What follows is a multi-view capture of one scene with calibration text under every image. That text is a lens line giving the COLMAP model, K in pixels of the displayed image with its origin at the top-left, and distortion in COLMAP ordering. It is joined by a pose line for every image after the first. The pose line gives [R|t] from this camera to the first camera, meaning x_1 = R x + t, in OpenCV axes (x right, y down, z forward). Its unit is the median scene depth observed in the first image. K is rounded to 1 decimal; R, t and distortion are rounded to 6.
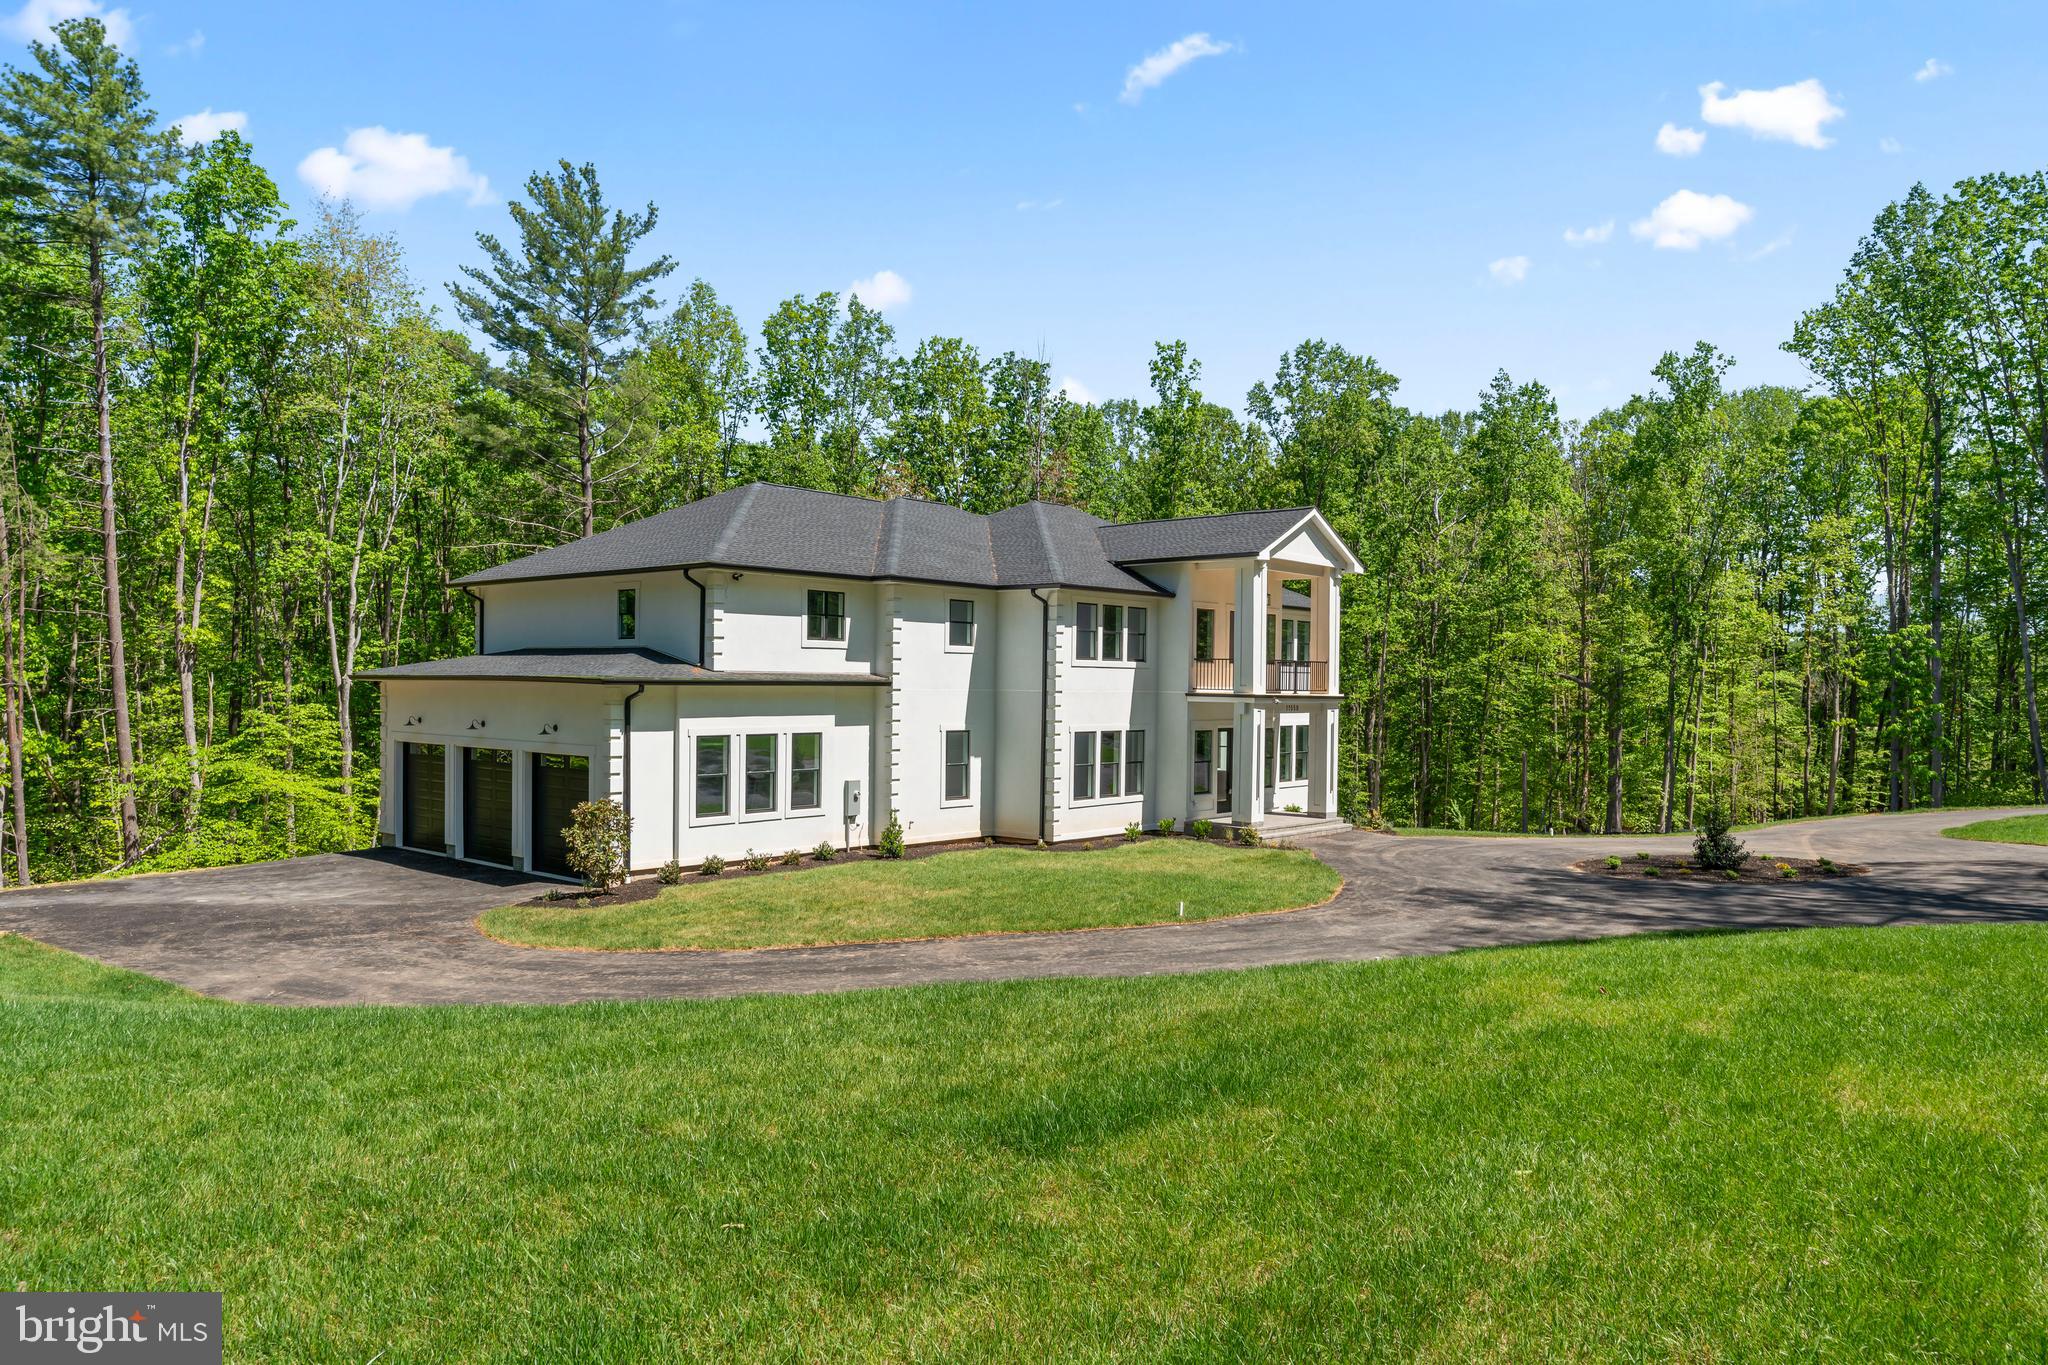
lens RADIAL K [[1395.8, 0, 1024.0], [0, 1395.8, 682.5], [0, 0, 1]] dist [-0.005909, -0.000714]
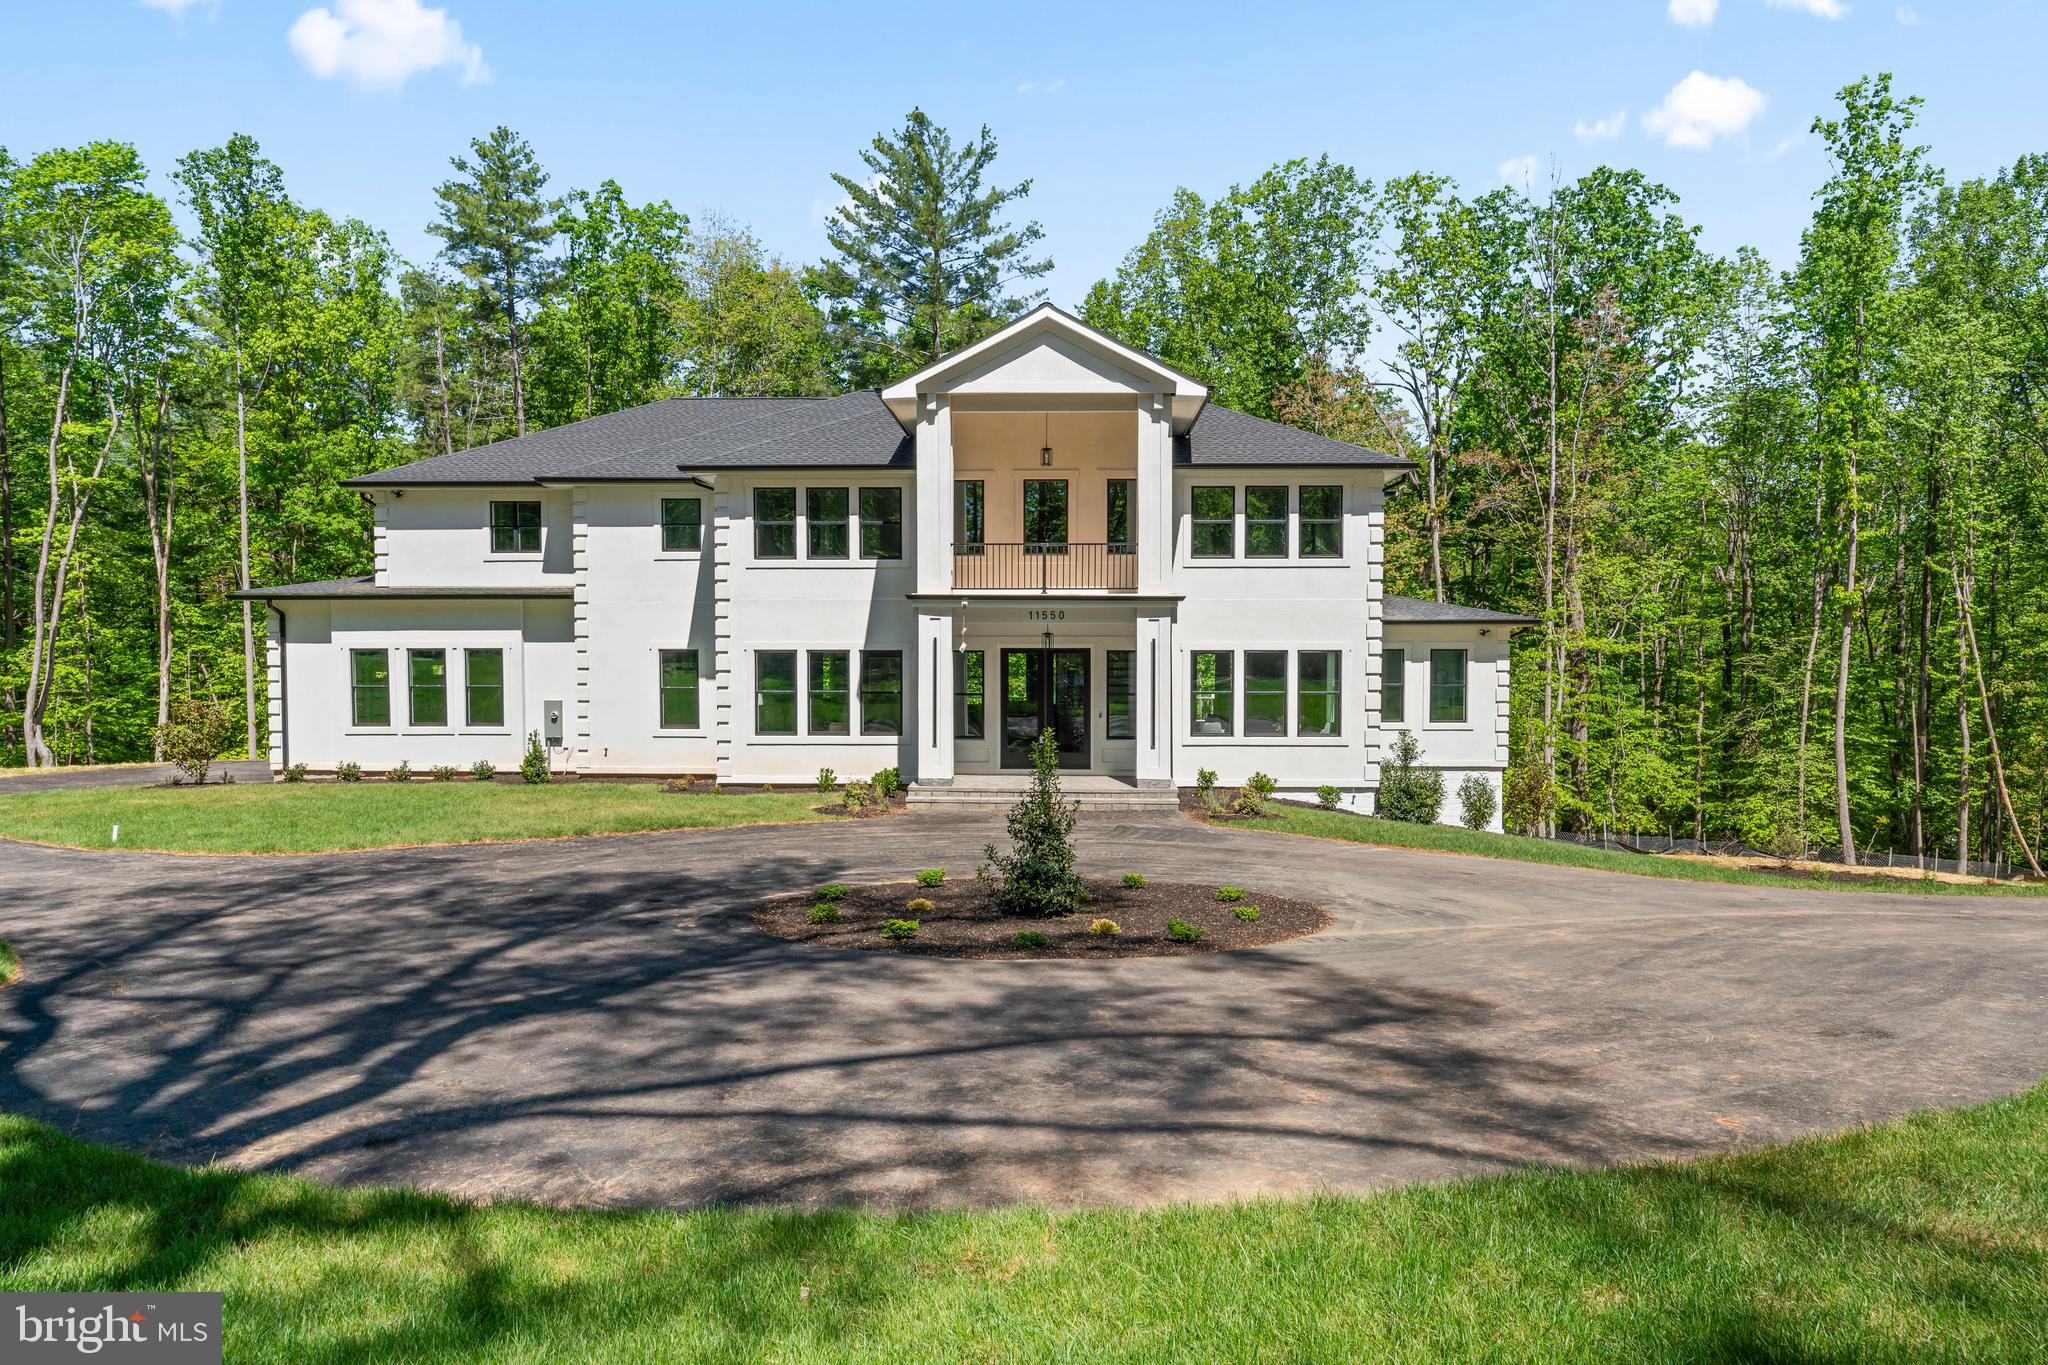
lens RADIAL K [[1387.0, 0, 1024.0], [0, 1387.0, 682.5], [0, 0, 1]] dist [-0.000091, -0.000213]
pose [[0.629005, 0.005747, -0.777380, 0.834873], [0.006191, 0.999904, 0.012401, 0.050447], [0.777376, -0.012613, 0.628909, 0.687476]]
